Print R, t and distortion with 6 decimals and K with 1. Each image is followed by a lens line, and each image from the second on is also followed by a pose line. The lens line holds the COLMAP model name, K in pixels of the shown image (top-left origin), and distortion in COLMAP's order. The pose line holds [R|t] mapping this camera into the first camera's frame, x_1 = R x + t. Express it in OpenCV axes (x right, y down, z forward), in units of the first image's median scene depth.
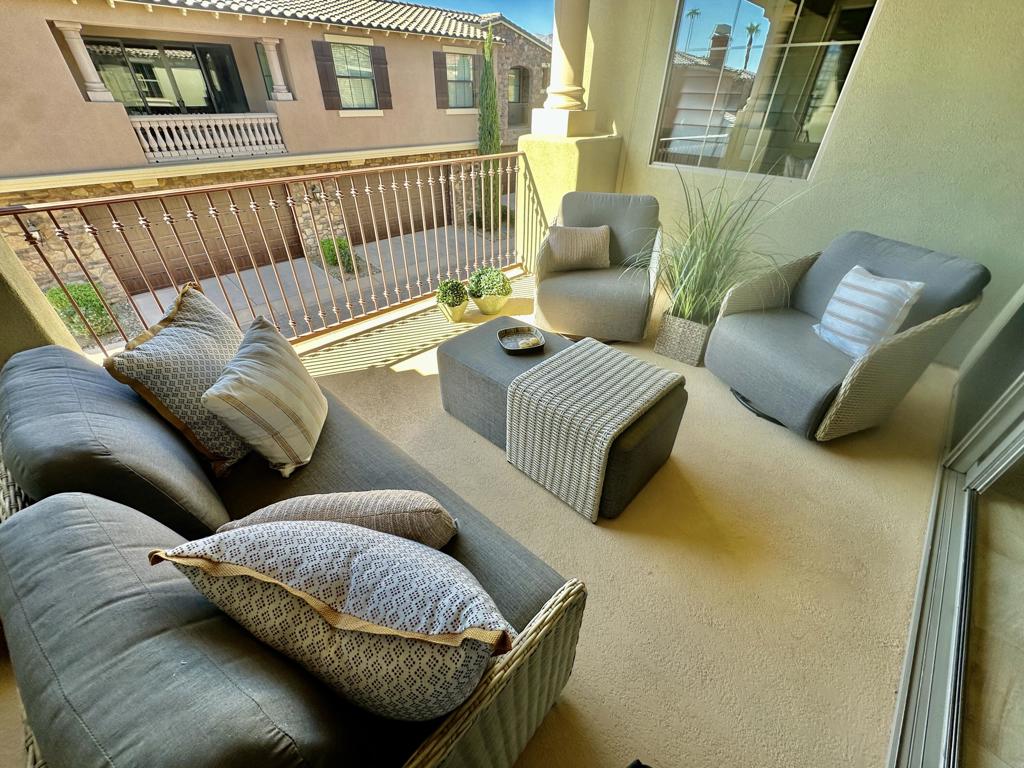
lens RADIAL K [[408.8, 0, 510.4], [0, 408.8, 383.1], [0, 0, 1]] dist [-0.001408, -0.000281]
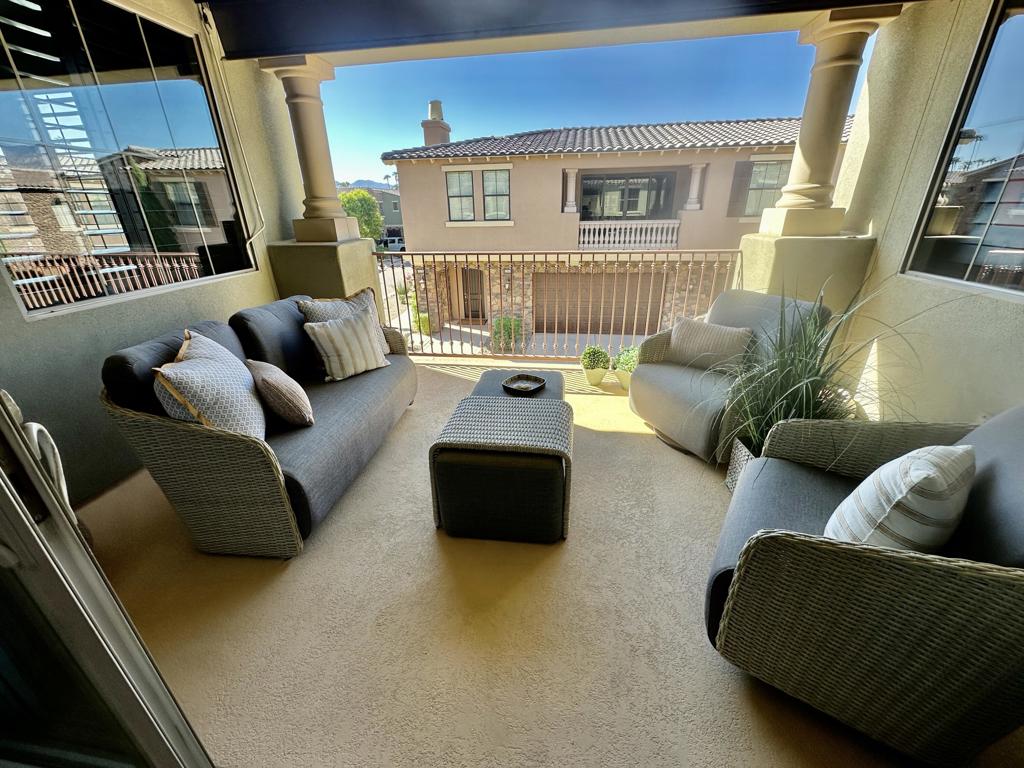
lens RADIAL K [[408.8, 0, 509.4], [0, 408.8, 383.5], [0, 0, 1]] dist [-0.001408, -0.000281]
pose [[0.585542, 0.296779, -0.754363, 0.183042], [-0.446003, 0.895012, 0.005922, -0.020329], [0.676921, 0.332980, 0.656431, 0.043638]]
